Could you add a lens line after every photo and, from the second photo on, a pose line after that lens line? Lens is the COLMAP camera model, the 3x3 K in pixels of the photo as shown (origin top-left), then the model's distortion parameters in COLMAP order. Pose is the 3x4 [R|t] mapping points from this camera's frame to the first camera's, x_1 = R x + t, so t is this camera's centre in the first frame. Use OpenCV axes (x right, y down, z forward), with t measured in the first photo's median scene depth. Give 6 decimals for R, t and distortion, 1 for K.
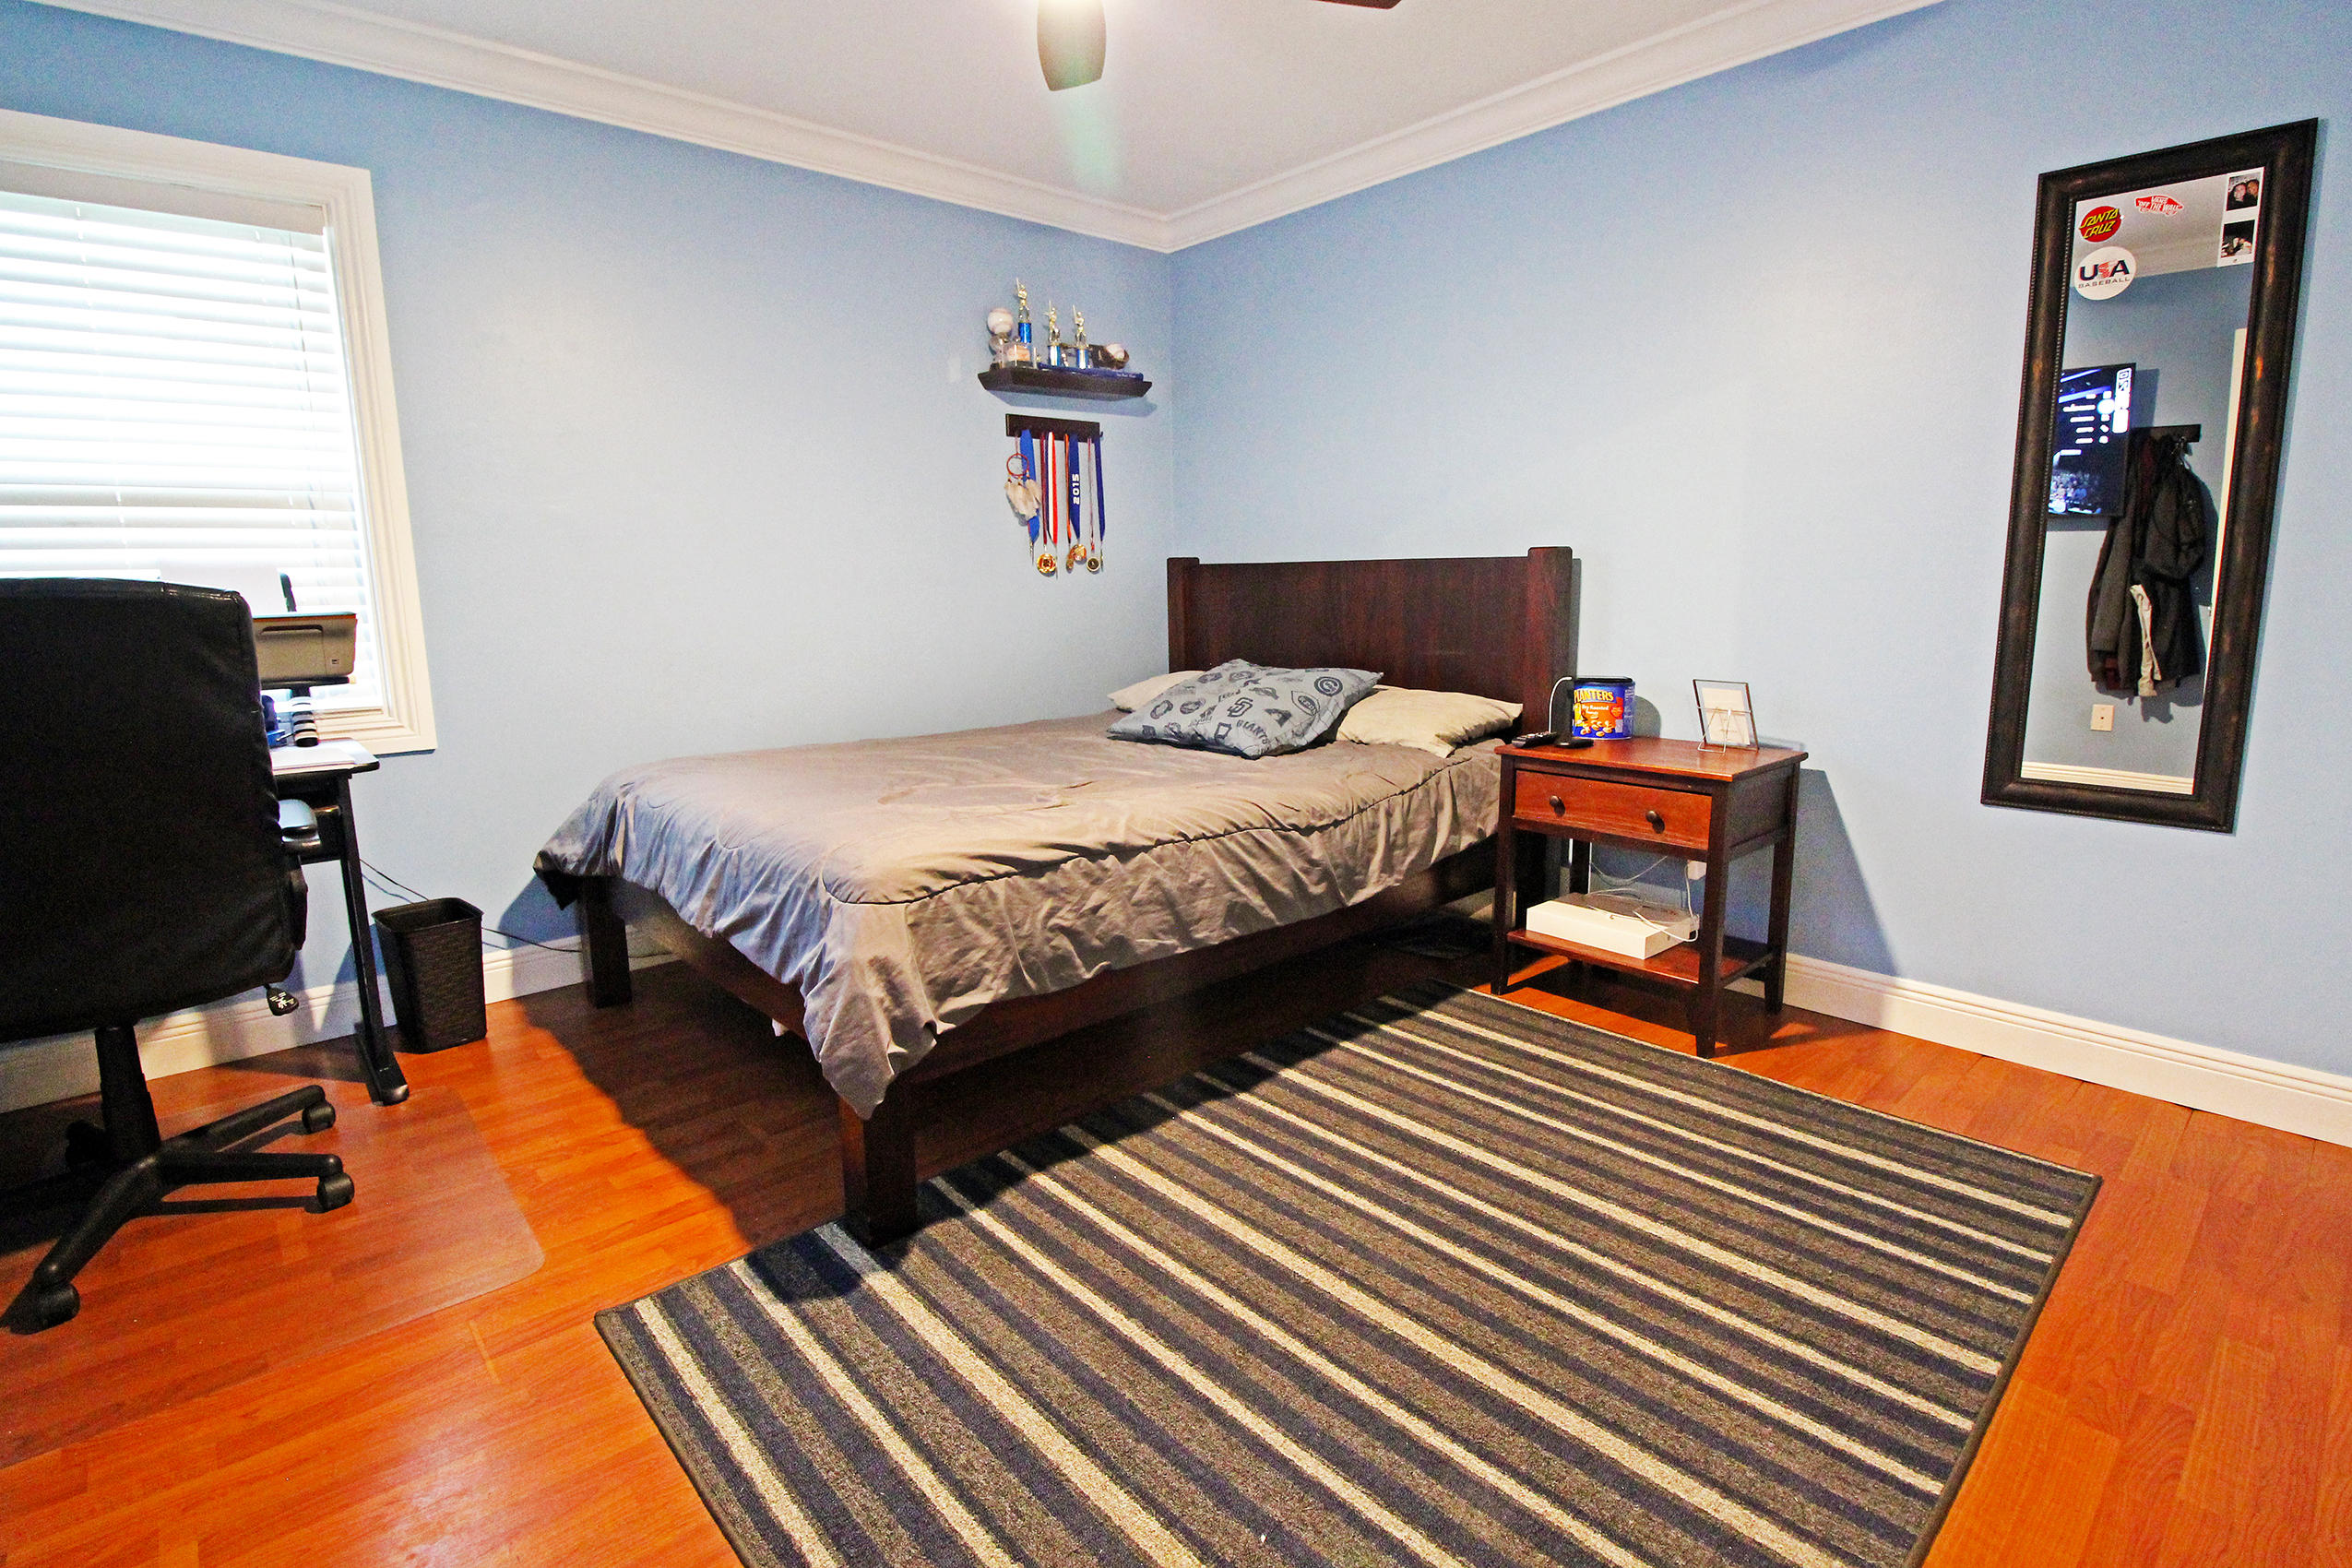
lens RADIAL K [[1113.0, 0, 1186.2], [0, 1113.0, 770.3], [0, 0, 1]] dist [-0.023686, -0.000828]
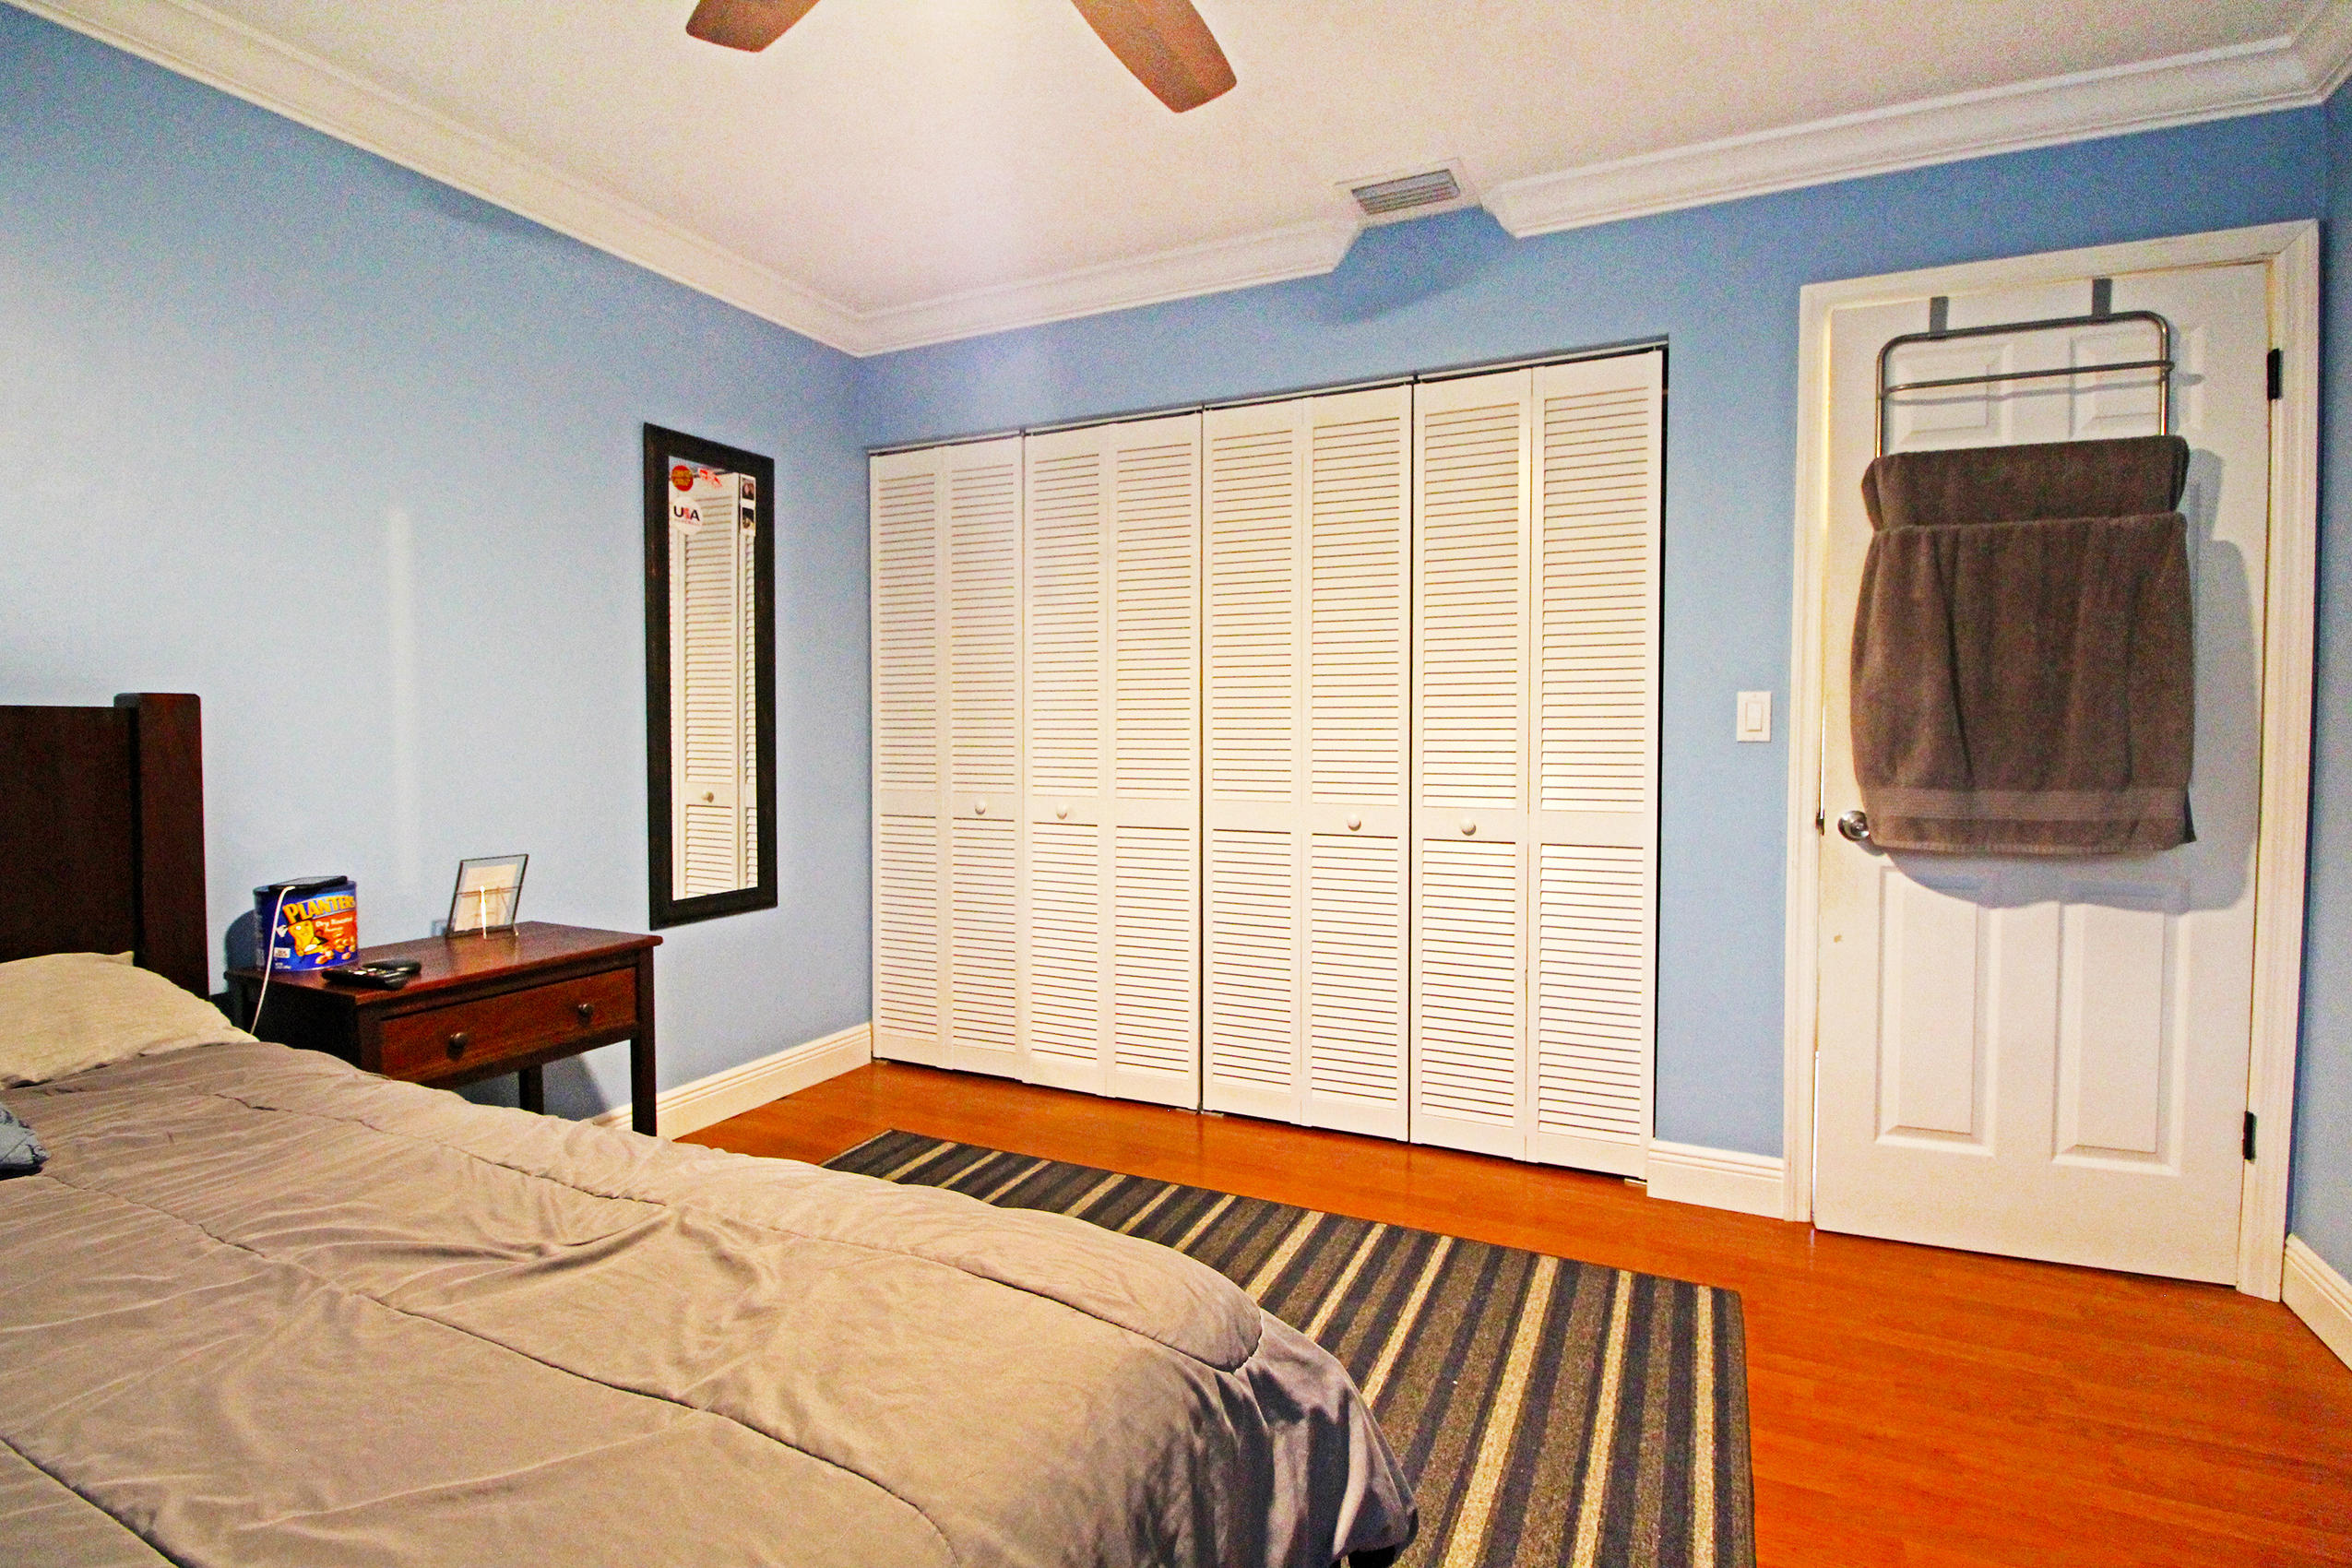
lens RADIAL K [[1113.0, 0, 1182.7], [0, 1113.0, 777.1], [0, 0, 1]] dist [-0.023686, -0.000828]
pose [[-0.383414, -0.028181, 0.923147, -0.706974], [0.161588, 0.982071, 0.097092, -0.185644], [-0.909331, 0.186396, -0.371986, 1.084012]]
